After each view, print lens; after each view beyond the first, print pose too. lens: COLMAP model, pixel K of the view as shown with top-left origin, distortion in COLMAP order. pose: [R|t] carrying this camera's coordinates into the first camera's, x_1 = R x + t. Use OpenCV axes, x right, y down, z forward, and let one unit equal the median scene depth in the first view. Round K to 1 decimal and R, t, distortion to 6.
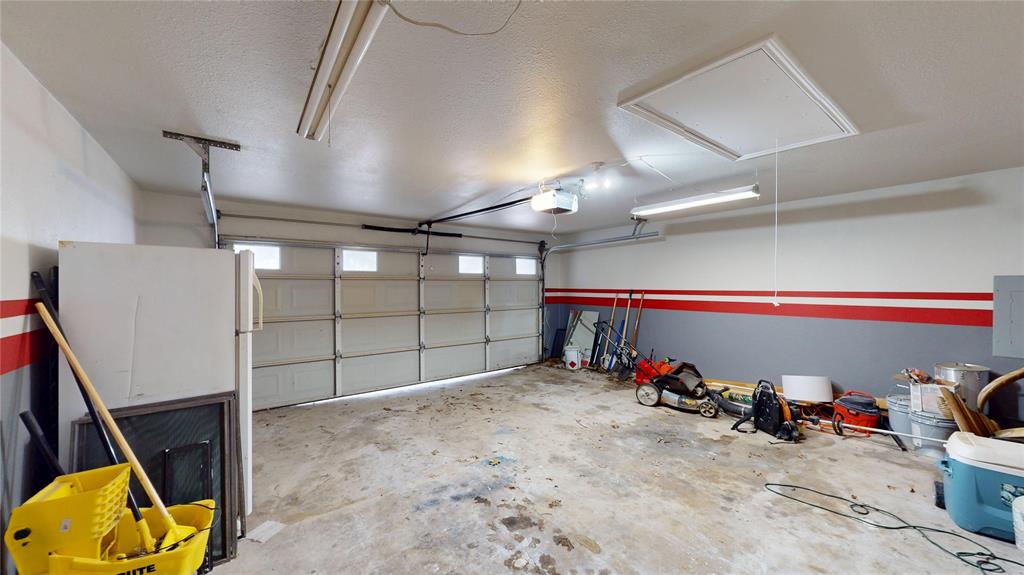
lens RADIAL K [[375.1, 0, 510.4], [0, 375.1, 288.4], [0, 0, 1]] dist [-0.001039, -0.000152]
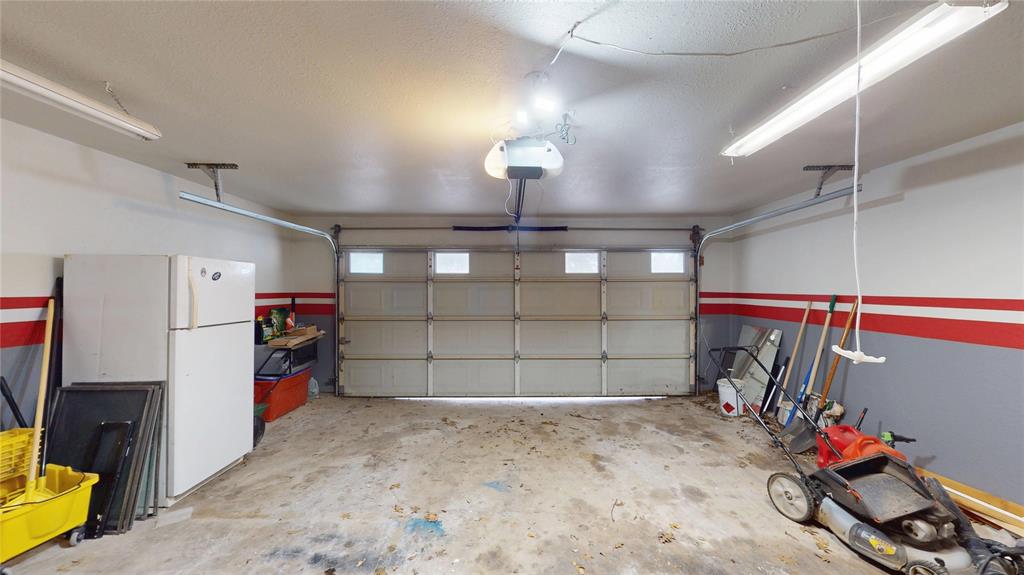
lens RADIAL K [[375.1, 0, 510.4], [0, 375.1, 288.4], [0, 0, 1]] dist [-0.001039, -0.000152]
pose [[0.801412, 0.000839, -0.598112, 0.313191], [-0.005598, 0.999966, -0.006098, -0.001099], [0.598087, 0.008235, 0.801389, 0.295392]]
